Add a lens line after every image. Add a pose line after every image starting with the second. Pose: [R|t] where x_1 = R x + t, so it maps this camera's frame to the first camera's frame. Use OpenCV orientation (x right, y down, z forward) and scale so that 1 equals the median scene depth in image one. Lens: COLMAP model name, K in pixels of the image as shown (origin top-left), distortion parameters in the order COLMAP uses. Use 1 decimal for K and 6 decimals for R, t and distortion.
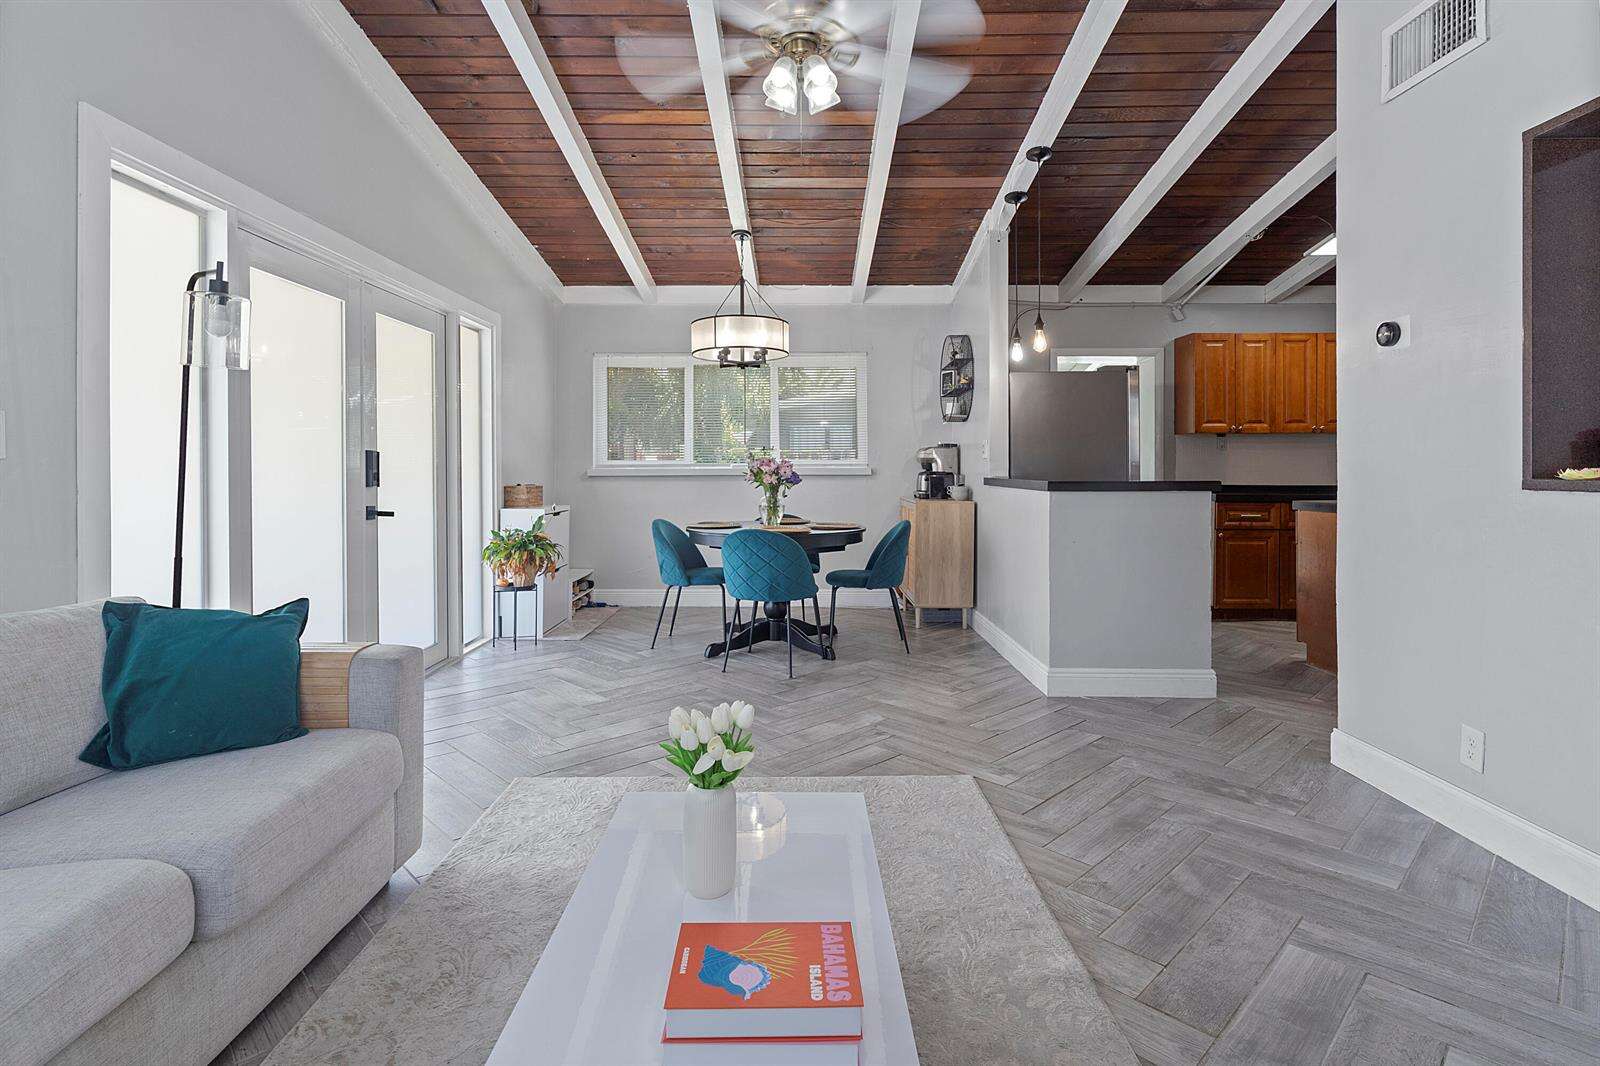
lens RADIAL K [[778.0, 0, 797.0], [0, 778.0, 462.9], [0, 0, 1]] dist [-0.001656, -0.000280]
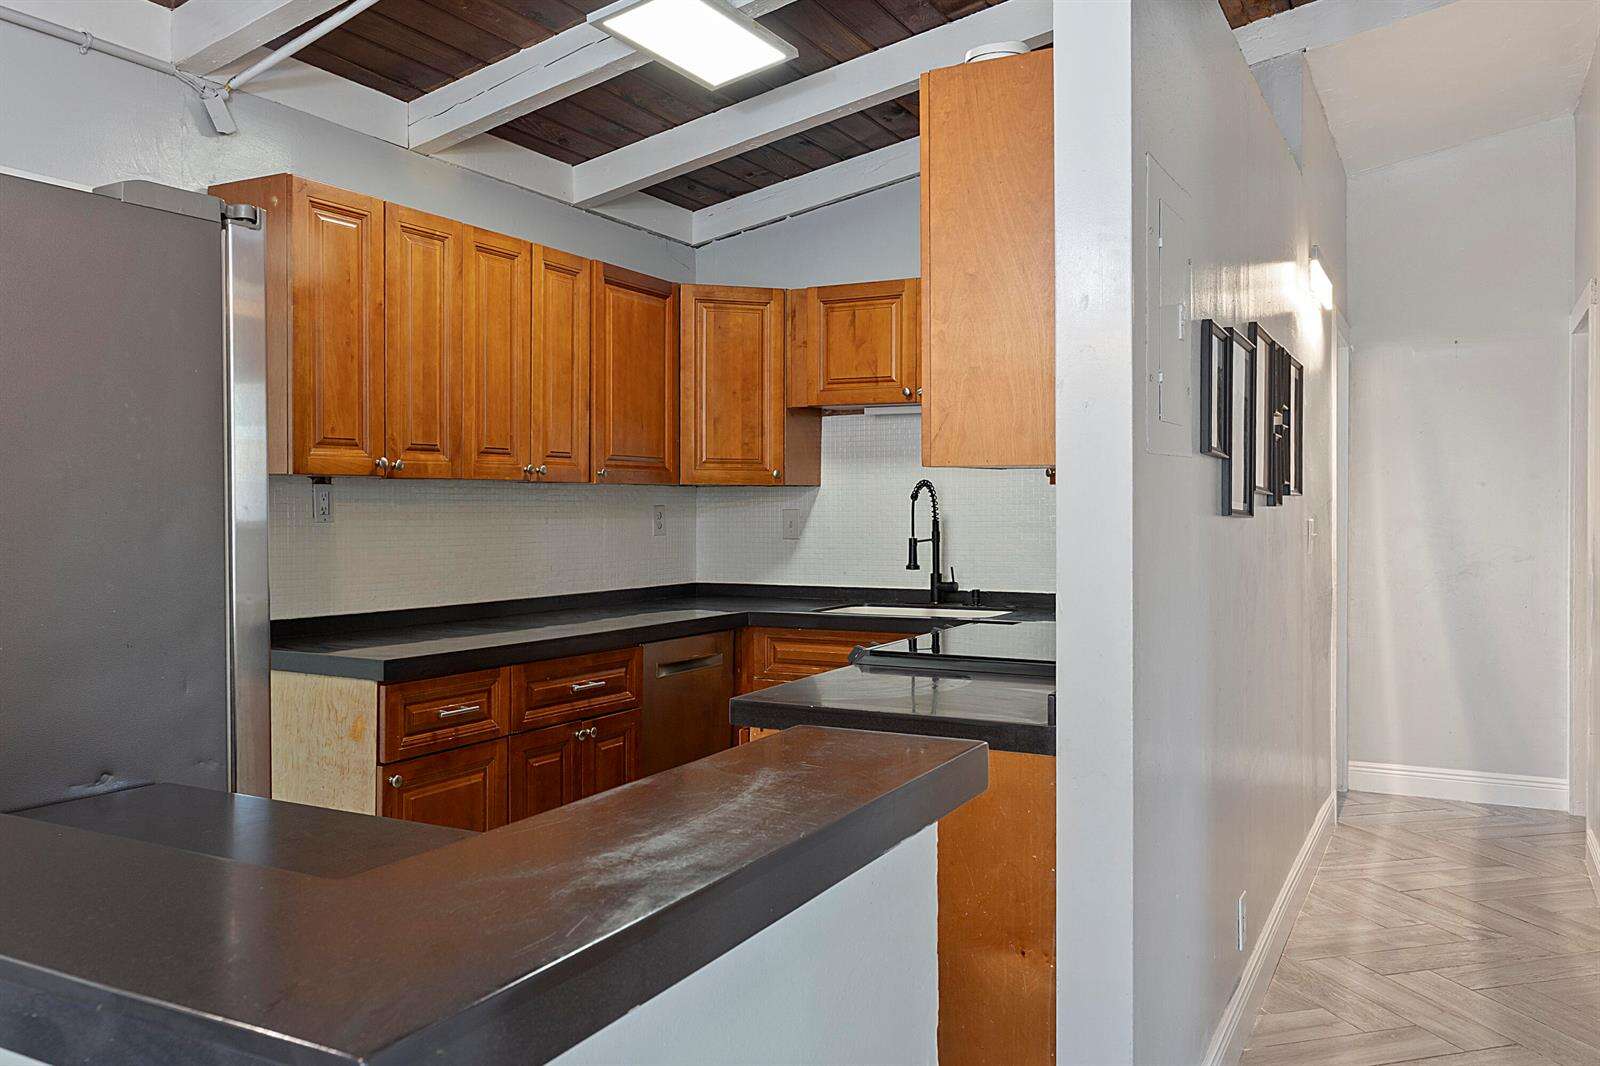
lens RADIAL K [[1203.9, 0, 793.0], [0, 1203.9, 523.4], [0, 0, 1]] dist [-0.003485, 0.009441]
pose [[0.454138, -0.012411, 0.890845, 0.188251], [-0.003712, 0.999868, 0.015823, -0.032986], [-0.890924, -0.010492, 0.454032, 0.719960]]
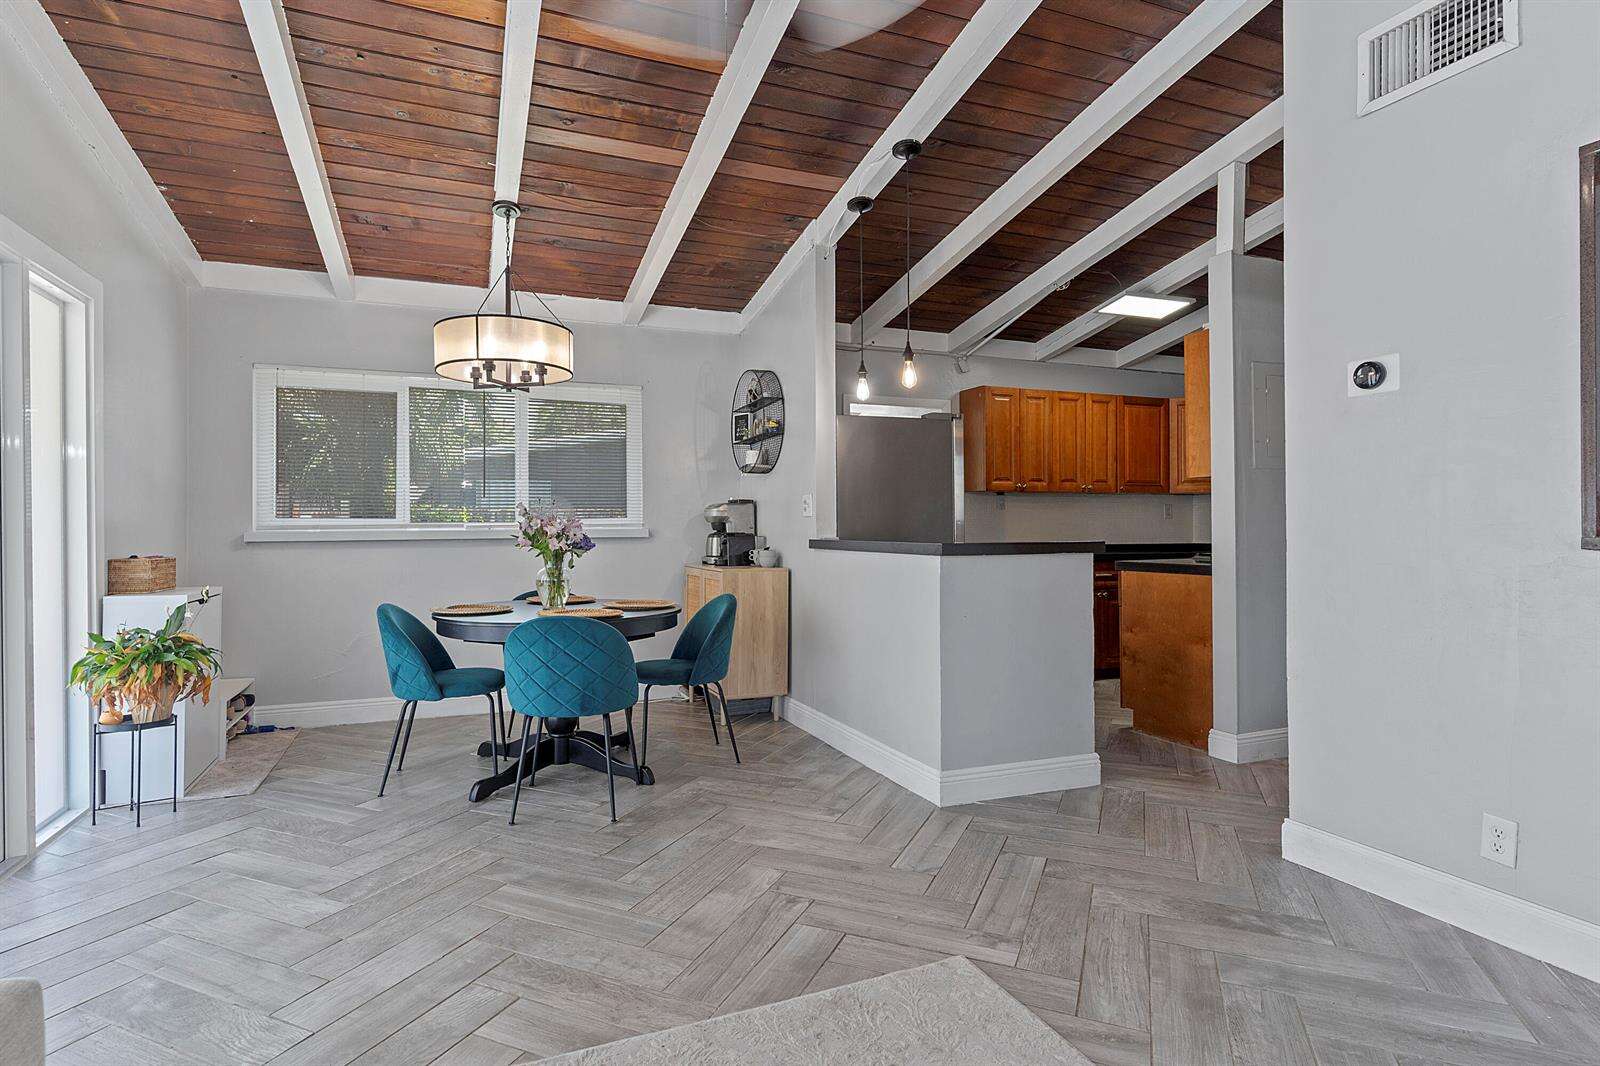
lens RADIAL K [[813.0, 0, 759.4], [0, 813.0, 523.0], [0, 0, 1]] dist [0.002587, -0.000721]
pose [[0.934418, -0.001030, 0.356178, -0.125175], [0.001446, 0.999999, -0.000901, 0.001862], [-0.356176, 0.001358, 0.934418, 0.210744]]
